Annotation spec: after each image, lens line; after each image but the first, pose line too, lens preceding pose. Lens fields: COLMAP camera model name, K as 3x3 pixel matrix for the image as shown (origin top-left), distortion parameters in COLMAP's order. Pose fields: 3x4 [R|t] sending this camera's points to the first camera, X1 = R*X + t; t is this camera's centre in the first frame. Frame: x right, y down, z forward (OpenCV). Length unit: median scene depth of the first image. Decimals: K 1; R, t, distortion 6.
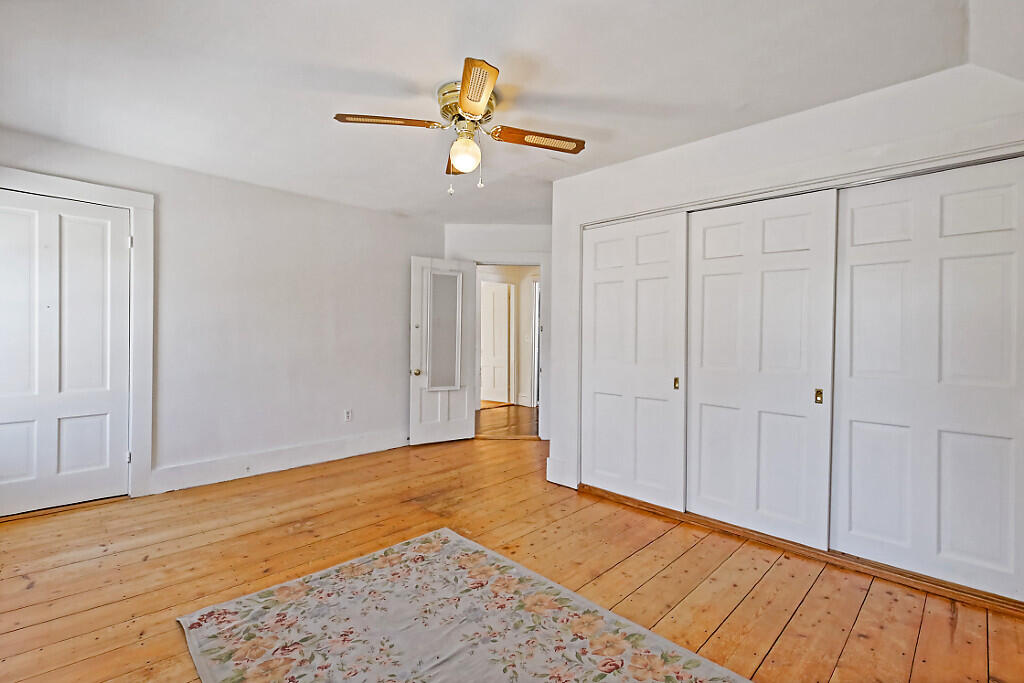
lens RADIAL K [[471.5, 0, 509.7], [0, 471.5, 329.7], [0, 0, 1]] dist [0.015991, -0.000553]
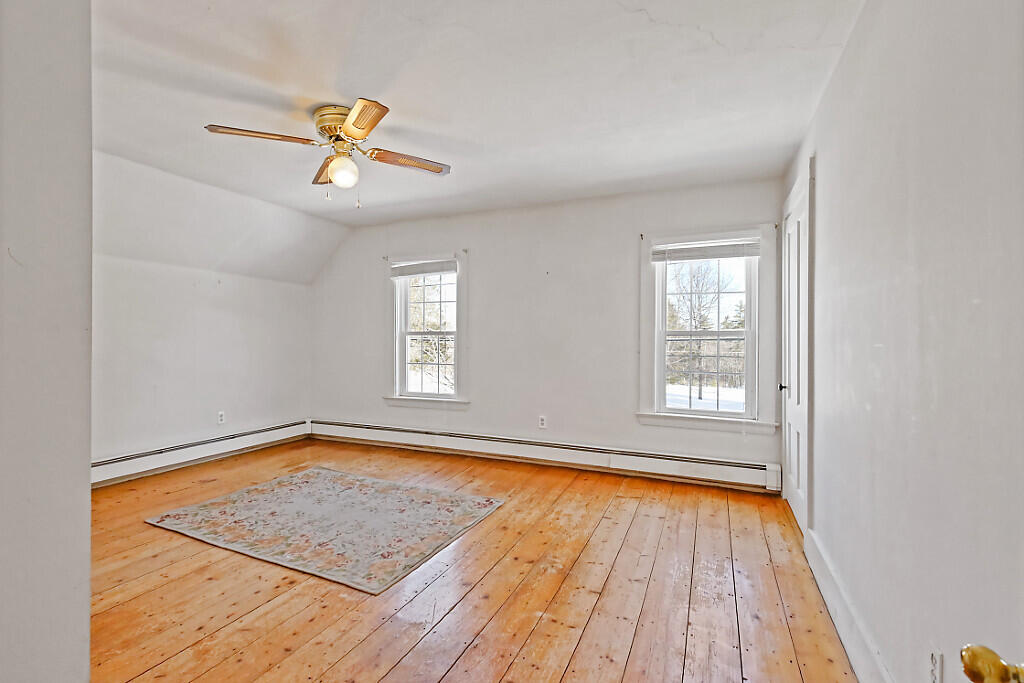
lens RADIAL K [[465.1, 0, 512.0], [0, 465.1, 341.5], [0, 0, 1]] dist [0.008774, -0.000583]
pose [[-0.933196, -0.013858, -0.359101, -0.076354], [-0.013449, 0.999903, -0.003637, 0.016148], [0.359117, 0.001436, -0.933292, 2.130167]]
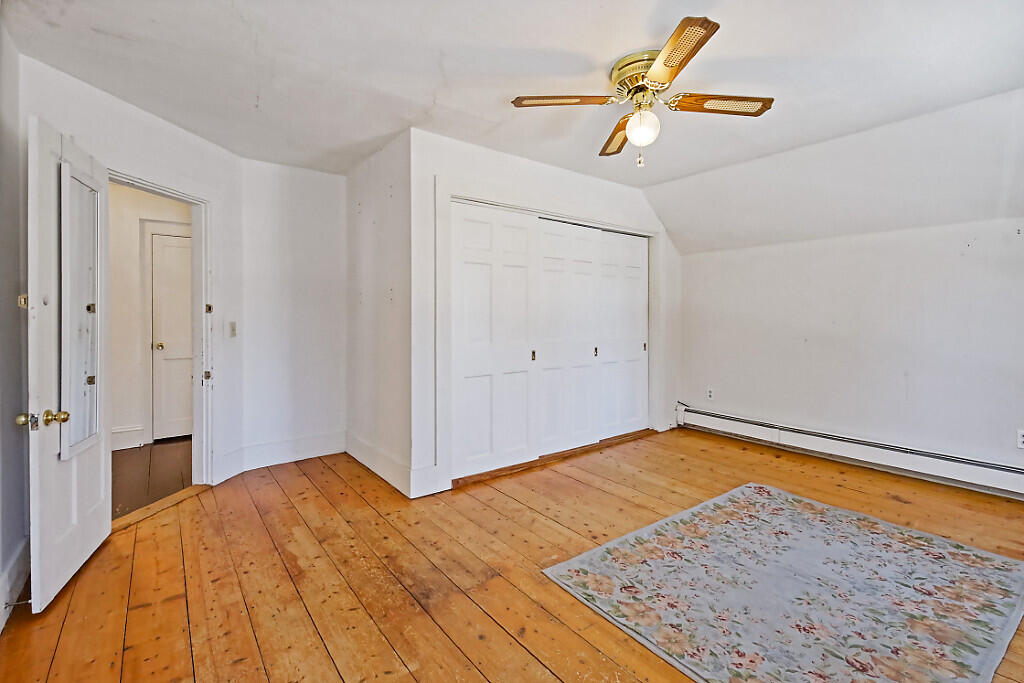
lens RADIAL K [[471.5, 0, 509.7], [0, 471.5, 329.7], [0, 0, 1]] dist [0.015991, -0.000553]
pose [[0.135998, -0.045905, 0.989645, -1.056401], [-0.004716, 0.998885, 0.046981, -0.006863], [-0.990698, -0.011056, 0.135629, 1.142878]]
